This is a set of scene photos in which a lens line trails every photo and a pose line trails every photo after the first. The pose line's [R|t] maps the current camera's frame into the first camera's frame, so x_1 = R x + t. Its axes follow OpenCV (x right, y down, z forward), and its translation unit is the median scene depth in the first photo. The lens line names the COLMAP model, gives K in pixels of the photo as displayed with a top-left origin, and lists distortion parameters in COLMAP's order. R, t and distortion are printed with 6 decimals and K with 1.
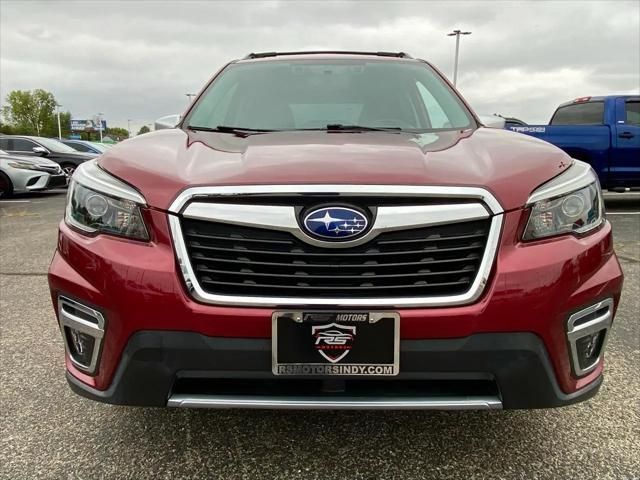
lens RADIAL K [[465.9, 0, 307.8], [0, 465.9, 250.6], [0, 0, 1]] dist [0.064162, -0.045792]
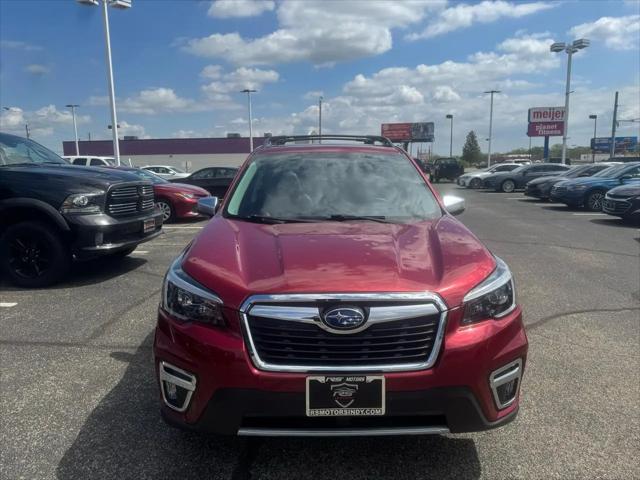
lens RADIAL K [[465.9, 0, 320.6], [0, 465.9, 237.2], [0, 0, 1]] dist [0.064162, -0.045792]
pose [[0.999582, -0.009738, 0.027208, -0.063251], [0.010314, 0.999724, -0.021086, -0.305078], [-0.026996, 0.021358, 0.999407, -0.608437]]
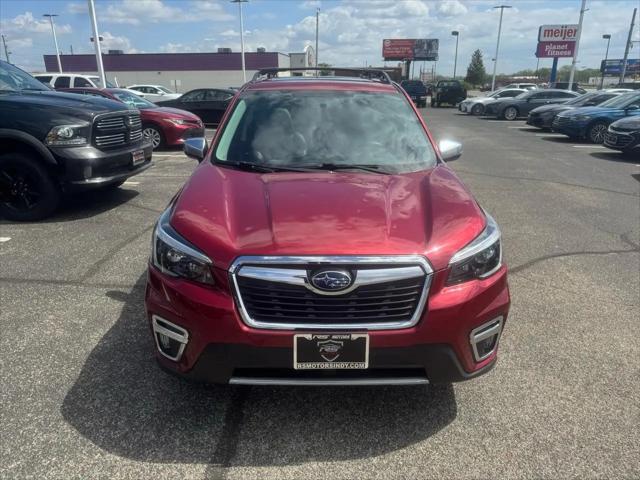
lens RADIAL K [[465.9, 0, 317.9], [0, 465.9, 244.7], [0, 0, 1]] dist [0.064162, -0.045792]
pose [[0.999525, -0.002716, 0.030700, -0.038582], [-0.002067, 0.987961, 0.154692, -0.430651], [-0.030750, -0.154682, 0.987486, -0.588943]]
